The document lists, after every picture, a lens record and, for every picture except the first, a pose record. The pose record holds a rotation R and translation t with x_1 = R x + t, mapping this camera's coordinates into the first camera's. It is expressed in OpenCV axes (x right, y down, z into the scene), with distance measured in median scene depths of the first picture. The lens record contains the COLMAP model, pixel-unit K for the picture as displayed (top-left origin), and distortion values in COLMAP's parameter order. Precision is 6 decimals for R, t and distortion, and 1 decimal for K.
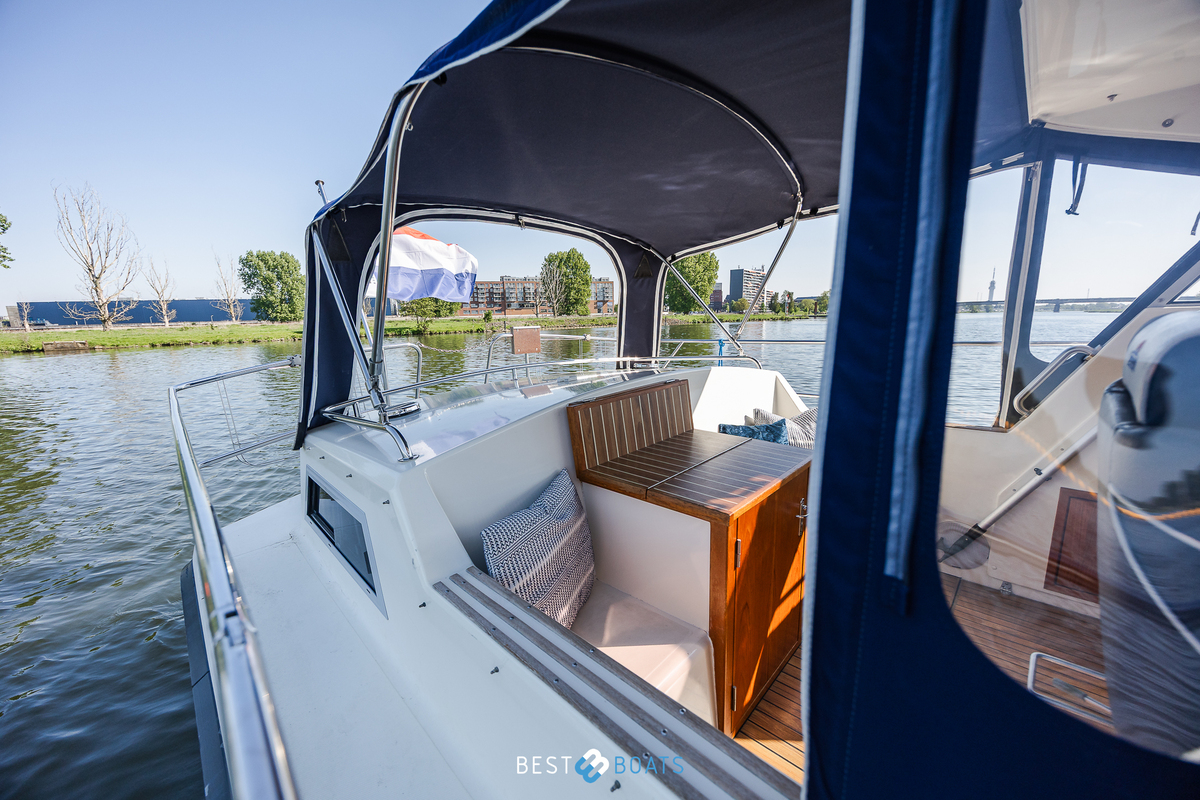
lens RADIAL K [[447.9, 0, 605.6], [0, 447.9, 401.1], [0, 0, 1]] dist [-0.000334, -0.000354]
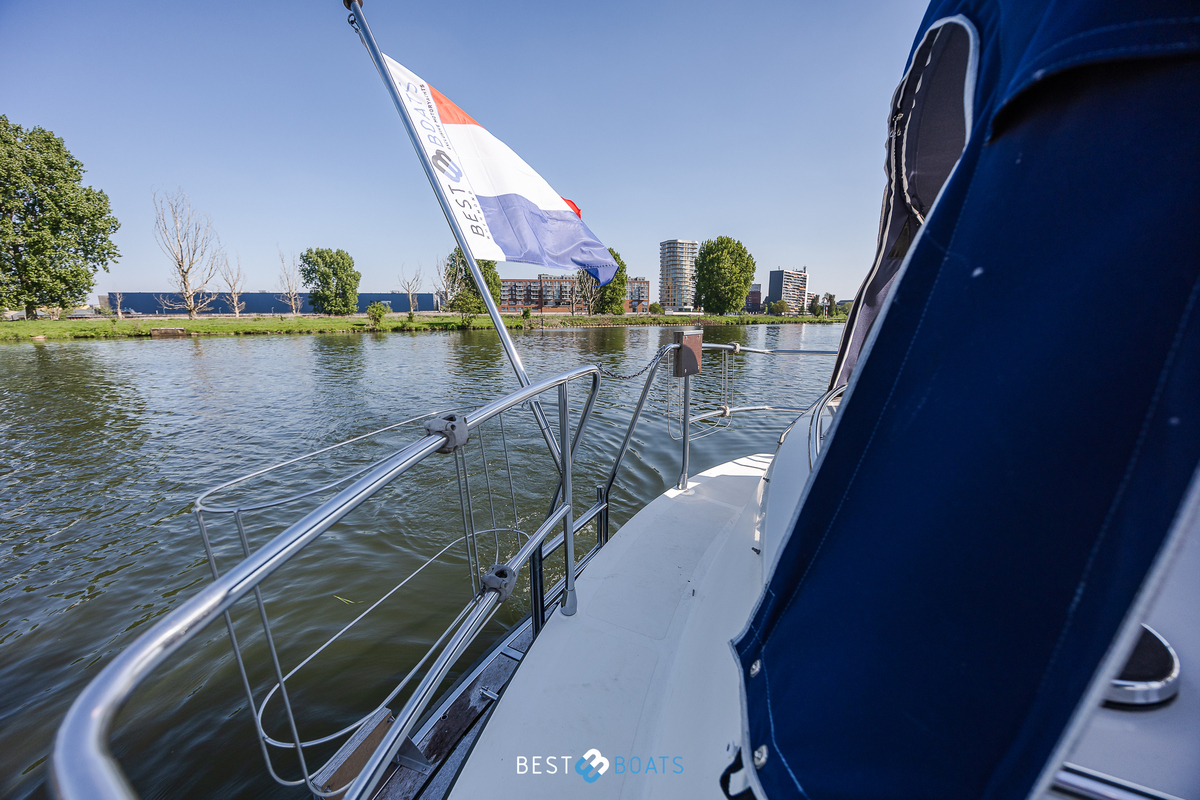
lens RADIAL K [[447.9, 0, 605.6], [0, 447.9, 401.1], [0, 0, 1]] dist [-0.000334, -0.000354]
pose [[0.996837, 0.033928, -0.071873, 0.002747], [-0.033786, 0.999424, 0.003186, 0.003554], [0.071940, -0.000747, 0.997409, -0.019350]]
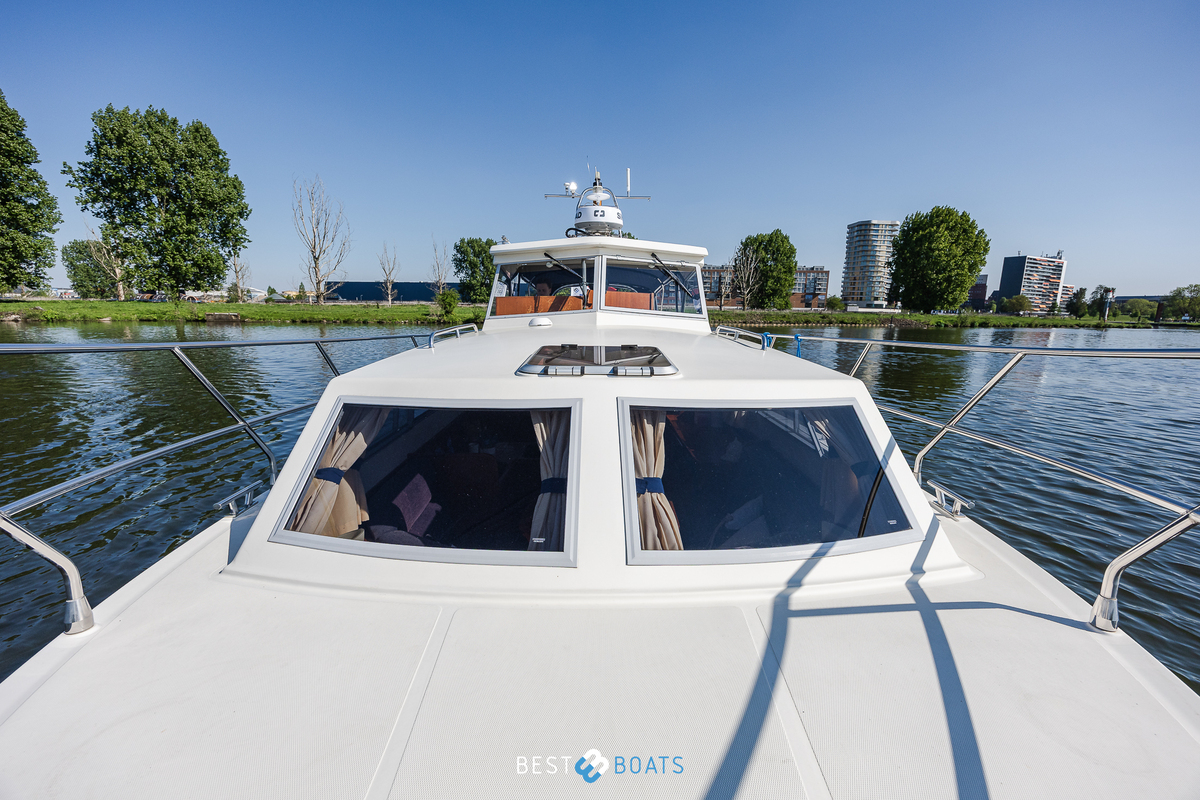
lens RADIAL K [[466.5, 0, 607.4], [0, 466.5, 390.9], [0, 0, 1]] dist [0.008059, 0.000093]
pose [[0.912964, 0.109574, -0.393052, 0.017213], [-0.113524, 0.993447, 0.013262, -0.017771], [0.391930, 0.032513, 0.919420, 0.089697]]
